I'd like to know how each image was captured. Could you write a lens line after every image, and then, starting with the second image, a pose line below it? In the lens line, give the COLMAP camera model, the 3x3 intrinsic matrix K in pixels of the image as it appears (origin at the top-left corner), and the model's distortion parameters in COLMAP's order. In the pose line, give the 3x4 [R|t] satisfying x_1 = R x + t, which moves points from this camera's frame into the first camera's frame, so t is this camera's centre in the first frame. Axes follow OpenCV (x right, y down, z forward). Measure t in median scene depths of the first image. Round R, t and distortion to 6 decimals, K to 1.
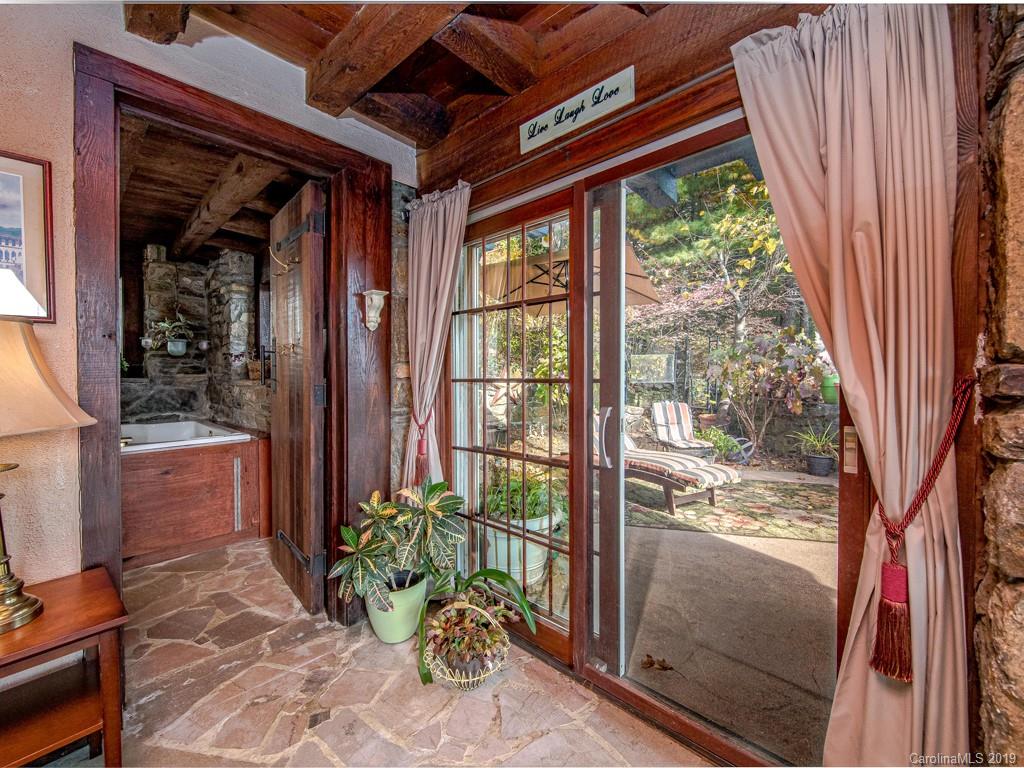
lens RADIAL K [[435.9, 0, 509.8], [0, 435.9, 380.7], [0, 0, 1]] dist [0.001011, 0.000103]
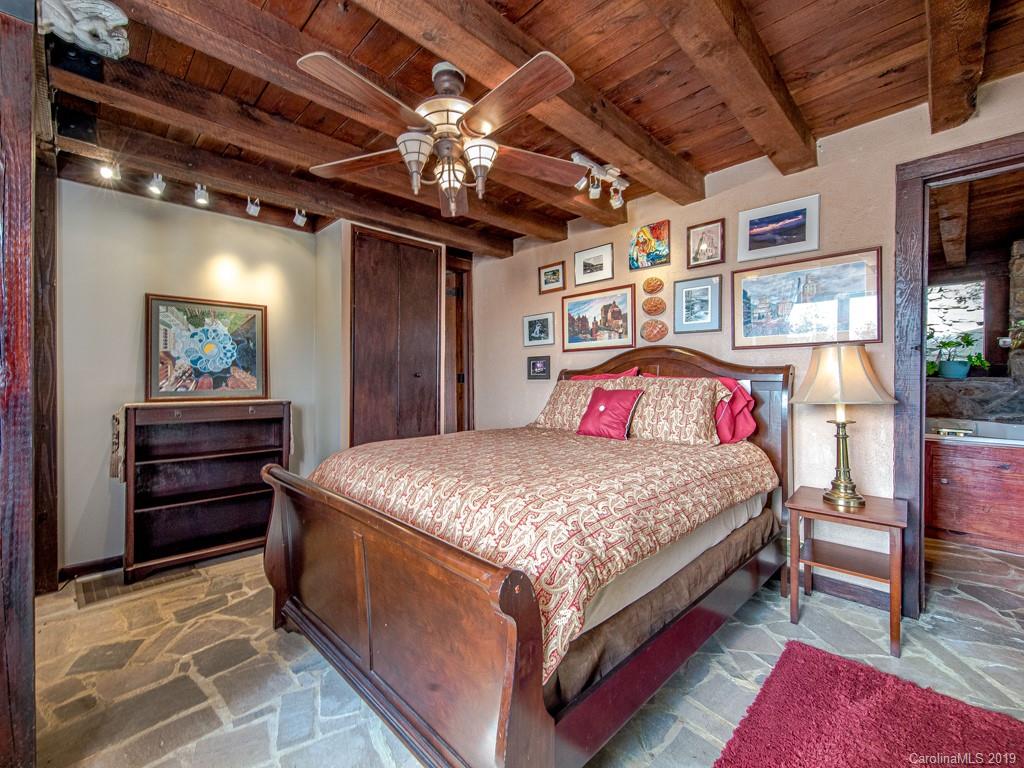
lens RADIAL K [[435.9, 0, 510.1], [0, 435.9, 379.9], [0, 0, 1]] dist [0.001011, 0.000103]
pose [[-0.024573, 0.017557, -0.999544, 0.178833], [-0.018047, 0.999675, 0.018003, 0.002511], [0.999535, 0.018482, -0.024248, -0.100935]]
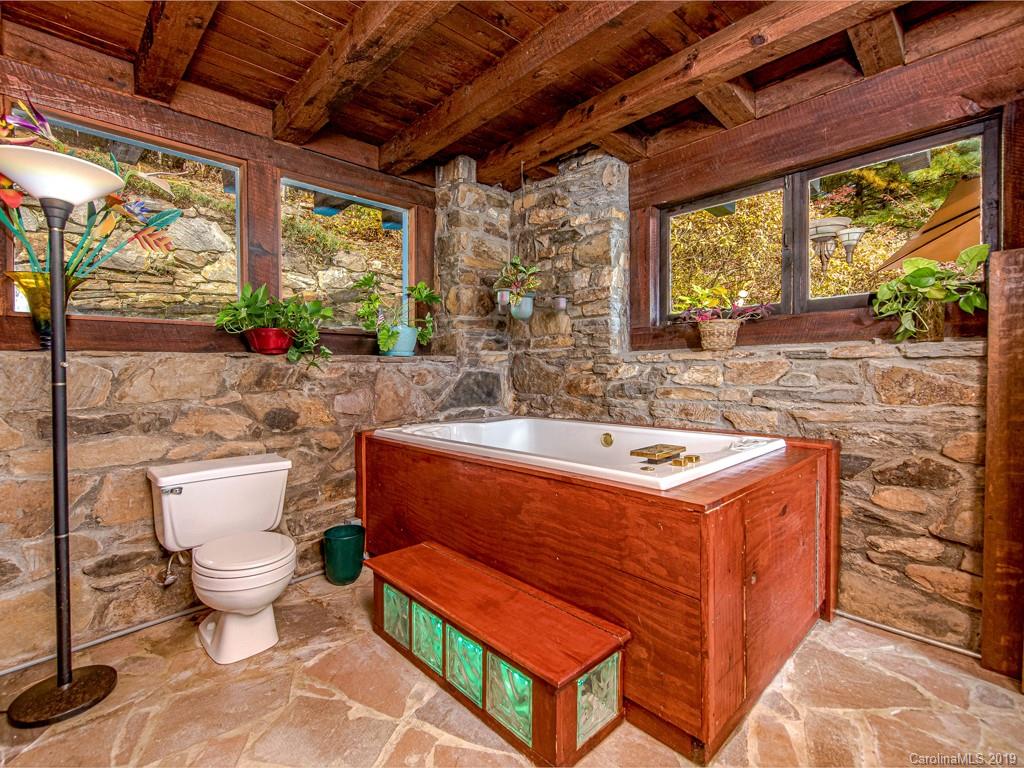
lens RADIAL K [[480.5, 0, 511.0], [0, 480.5, 379.1], [0, 0, 1]] dist [0.012921, -0.003711]
pose [[0.998710, -0.009460, -0.049890, -0.711254], [0.009668, 0.999946, 0.003935, 0.029013], [0.049850, -0.004413, 0.998747, 0.258185]]
